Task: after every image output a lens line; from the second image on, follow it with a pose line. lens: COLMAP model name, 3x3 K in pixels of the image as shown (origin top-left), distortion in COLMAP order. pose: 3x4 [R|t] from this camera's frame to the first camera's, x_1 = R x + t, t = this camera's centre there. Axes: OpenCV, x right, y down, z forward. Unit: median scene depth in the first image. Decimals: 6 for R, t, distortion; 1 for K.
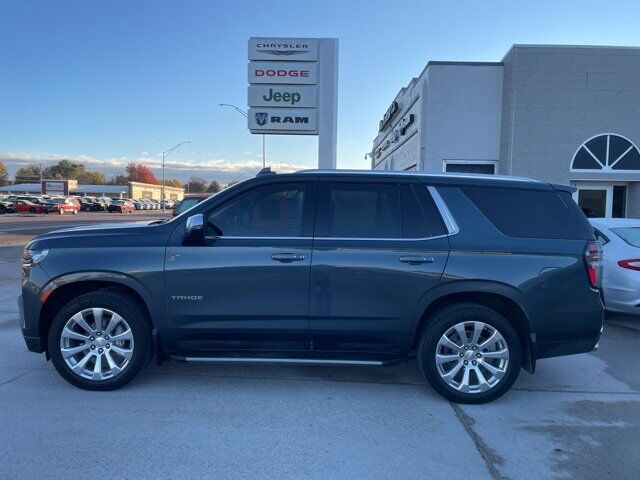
lens RADIAL K [[482.9, 0, 337.6], [0, 482.9, 220.5], [0, 0, 1]] dist [0.077267, -0.000425]
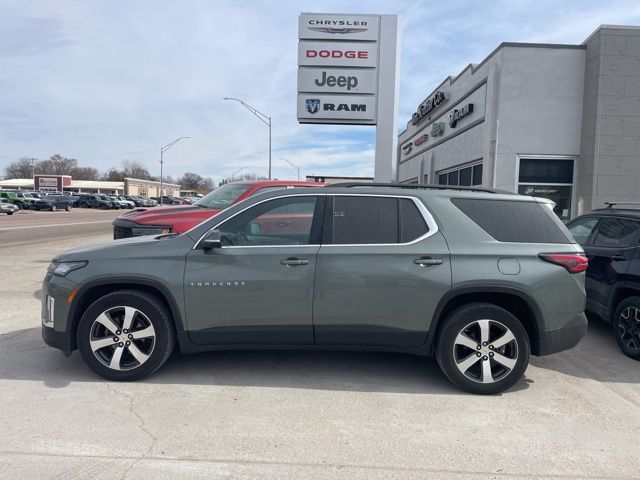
lens RADIAL K [[479.9, 0, 340.9], [0, 479.9, 241.6], [0, 0, 1]] dist [0.048649, -0.000338]
pose [[0.999635, 0.005097, 0.026540, -0.128049], [-0.006358, 0.998844, 0.047642, -0.002824], [-0.026267, -0.047793, 0.998512, 0.100978]]
